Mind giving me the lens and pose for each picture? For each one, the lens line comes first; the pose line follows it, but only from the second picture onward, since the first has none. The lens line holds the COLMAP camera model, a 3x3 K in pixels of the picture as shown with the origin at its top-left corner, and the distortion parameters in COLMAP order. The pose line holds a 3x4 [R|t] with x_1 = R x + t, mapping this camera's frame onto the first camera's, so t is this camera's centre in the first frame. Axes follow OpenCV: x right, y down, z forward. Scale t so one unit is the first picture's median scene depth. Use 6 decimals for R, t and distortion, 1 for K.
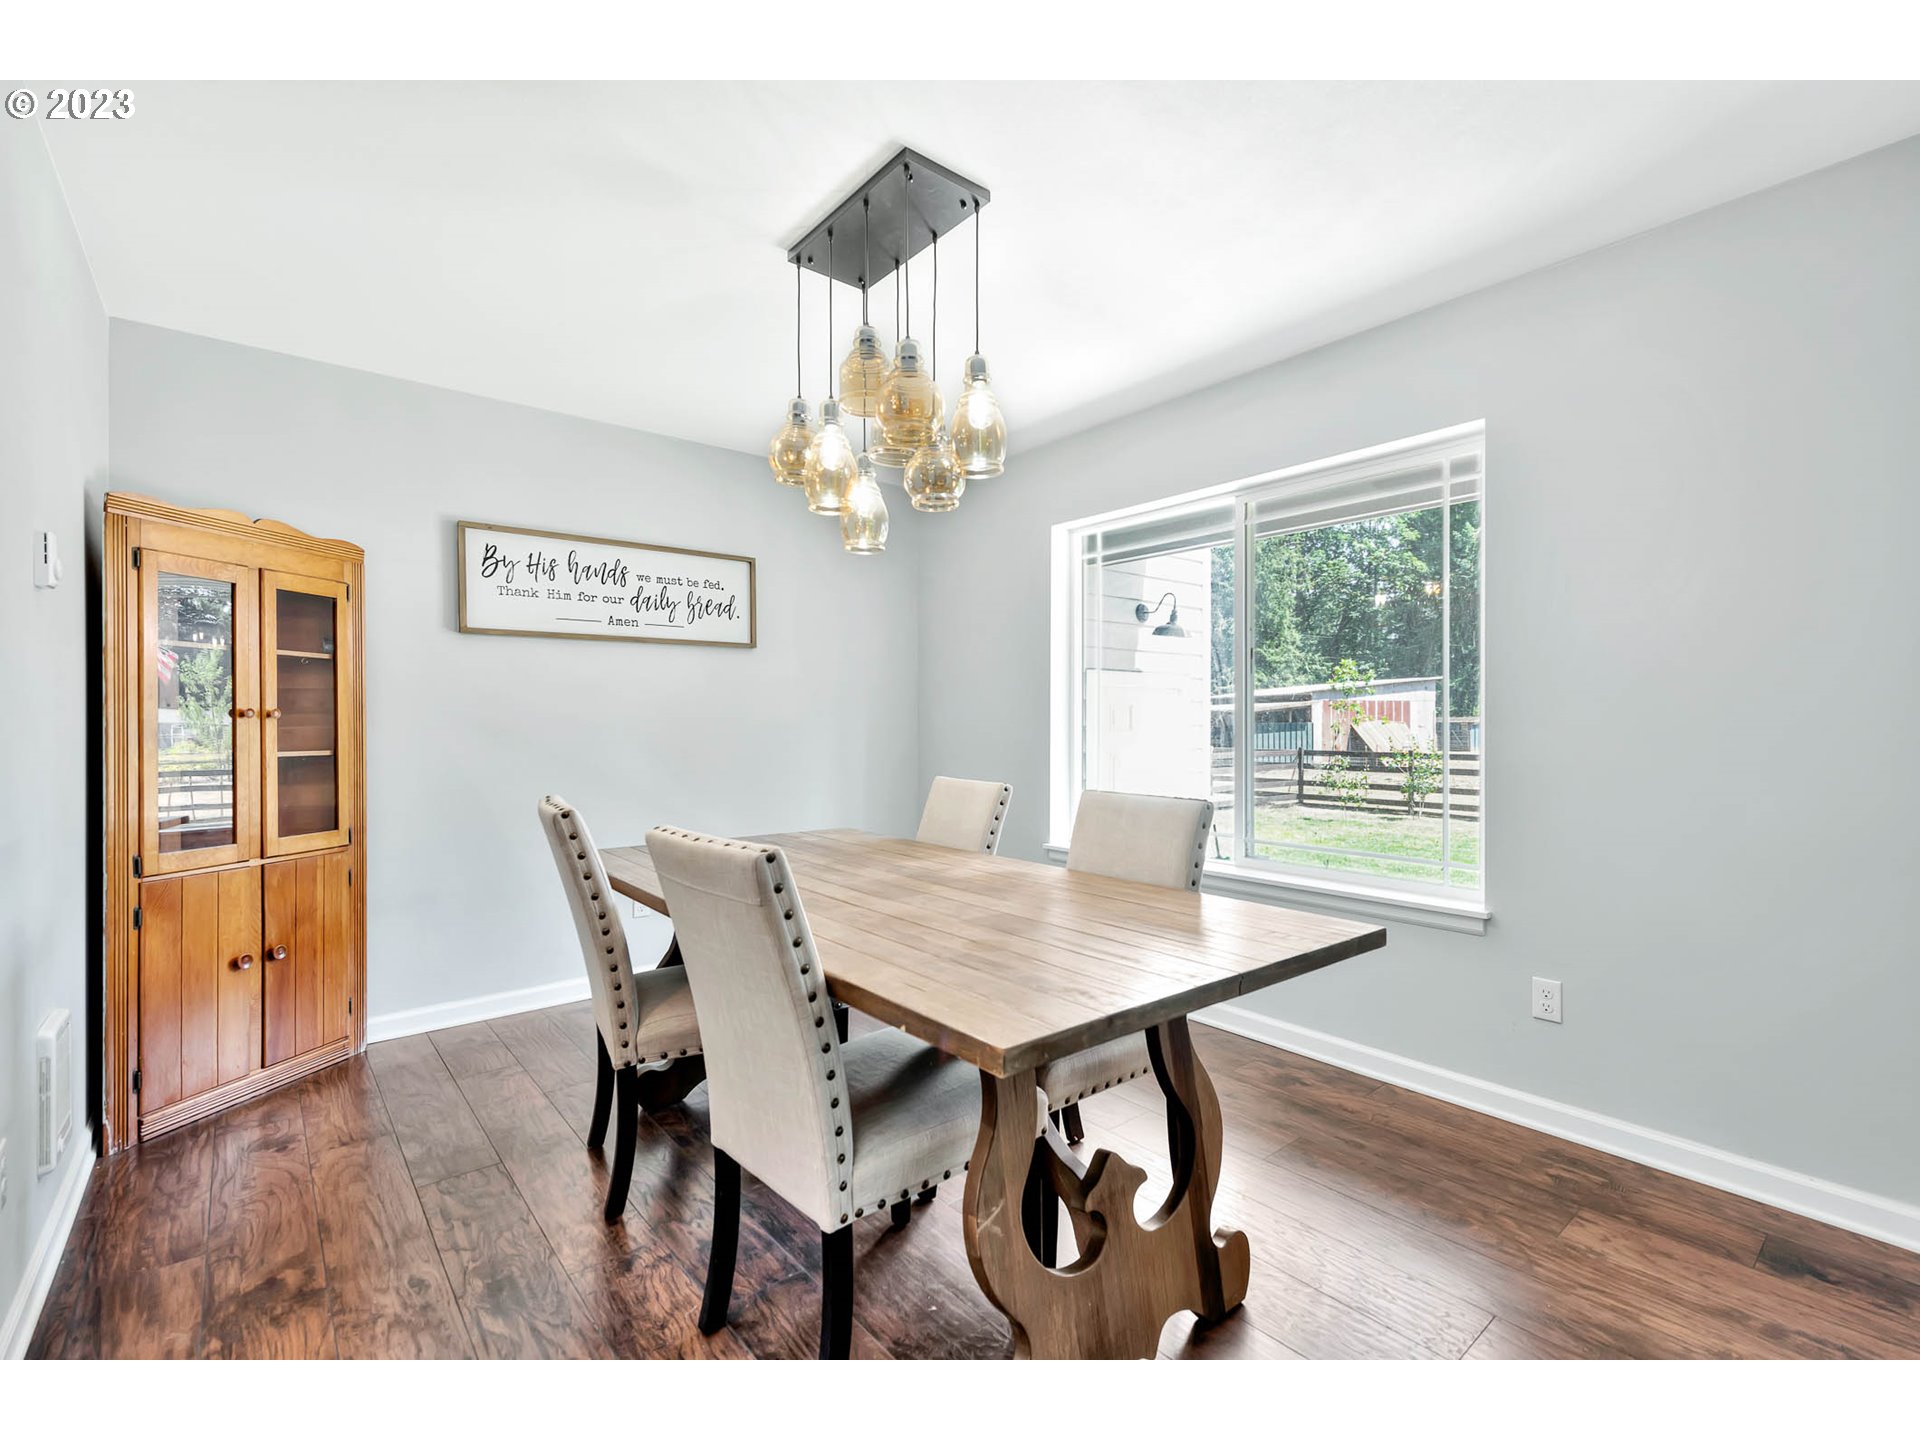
lens RADIAL K [[851.6, 0, 958.5], [0, 851.6, 722.5], [0, 0, 1]] dist [0.001537, 0.000014]
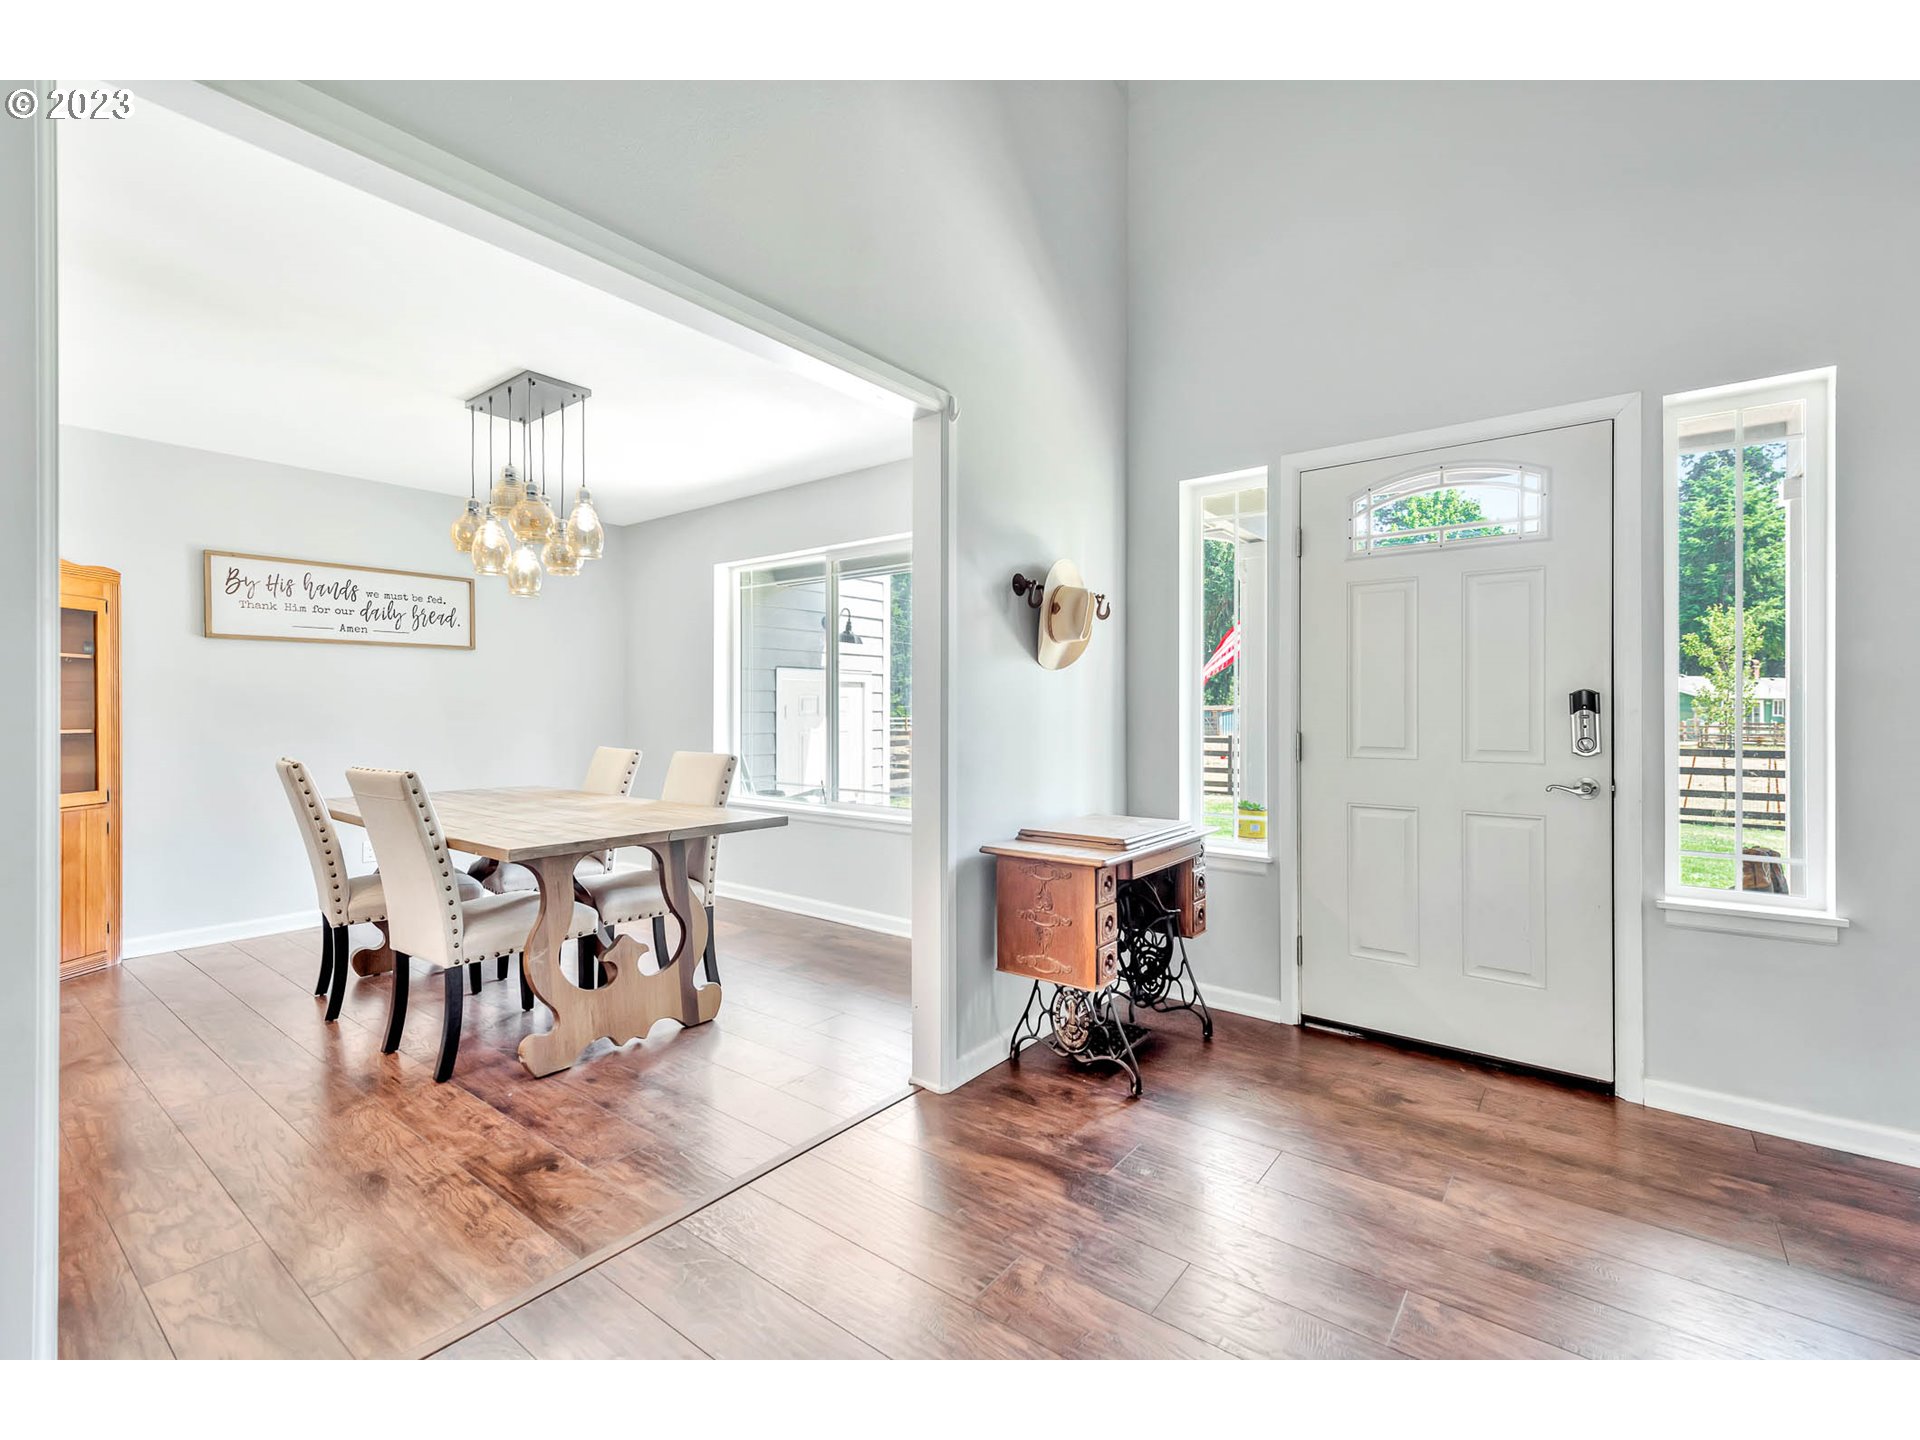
lens RADIAL K [[829.8, 0, 962.2], [0, 829.8, 710.1], [0, 0, 1]] dist [-0.000691, -0.004579]
pose [[0.972804, 0.002266, 0.231618, 0.254462], [-0.002347, 0.999997, 0.000076, 0.000531], [-0.231617, -0.000618, 0.972807, -0.515032]]
